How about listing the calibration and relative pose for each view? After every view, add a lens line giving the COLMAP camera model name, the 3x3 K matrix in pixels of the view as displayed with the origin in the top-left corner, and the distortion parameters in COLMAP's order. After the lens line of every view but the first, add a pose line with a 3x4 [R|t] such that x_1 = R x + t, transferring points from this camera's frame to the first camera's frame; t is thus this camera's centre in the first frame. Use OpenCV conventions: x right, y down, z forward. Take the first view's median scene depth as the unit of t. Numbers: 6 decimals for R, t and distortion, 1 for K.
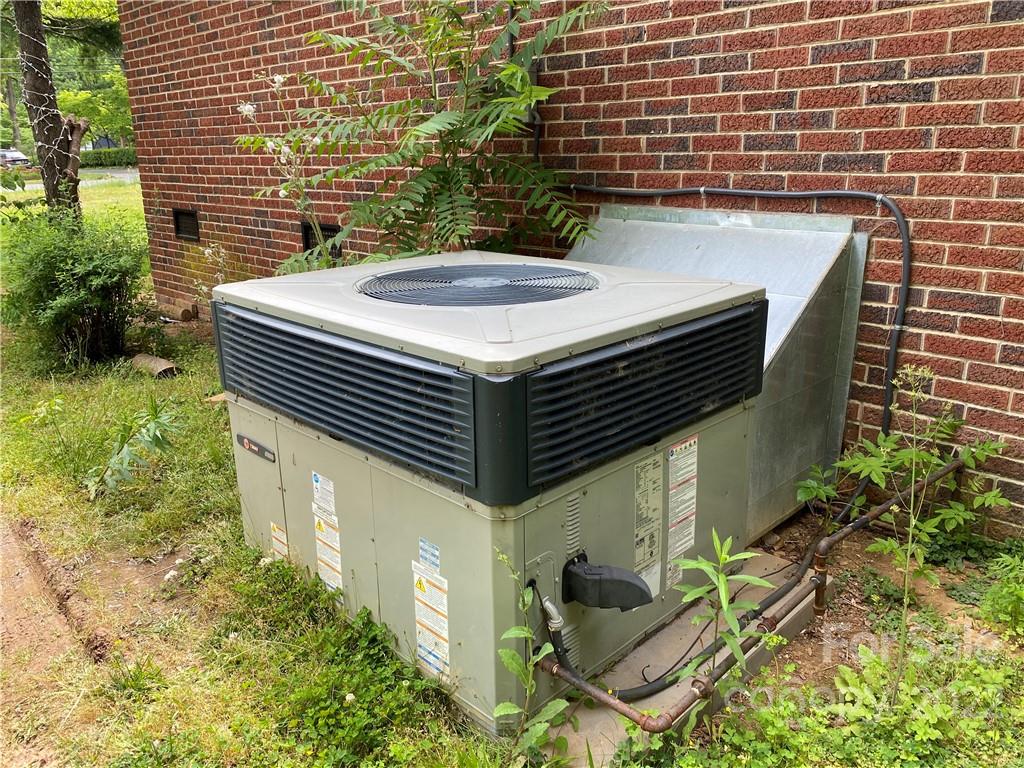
lens RADIAL K [[775.8, 0, 513.3], [0, 775.8, 379.6], [0, 0, 1]] dist [0.064791, -0.038344]
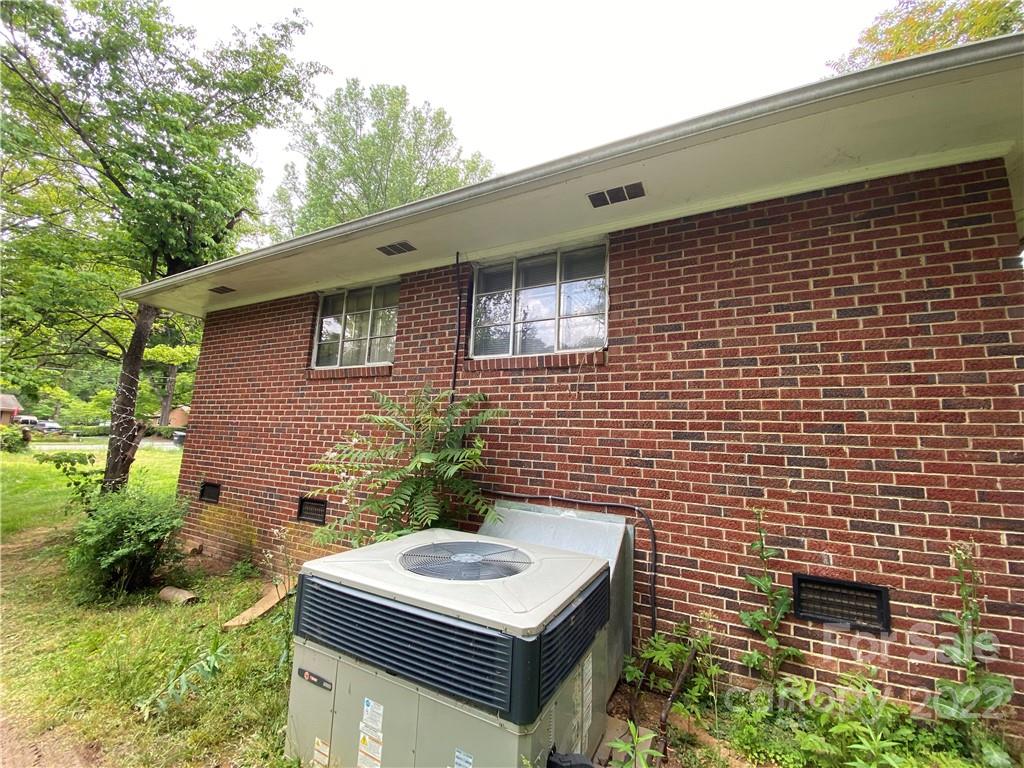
lens RADIAL K [[418.3, 0, 511.6], [0, 418.3, 387.2], [0, 0, 1]] dist [-0.003314, -0.007229]
pose [[0.952955, 0.098167, 0.286774, -0.218789], [0.026633, 0.915326, -0.401833, -0.082019], [-0.301939, 0.390567, 0.869650, -0.024192]]
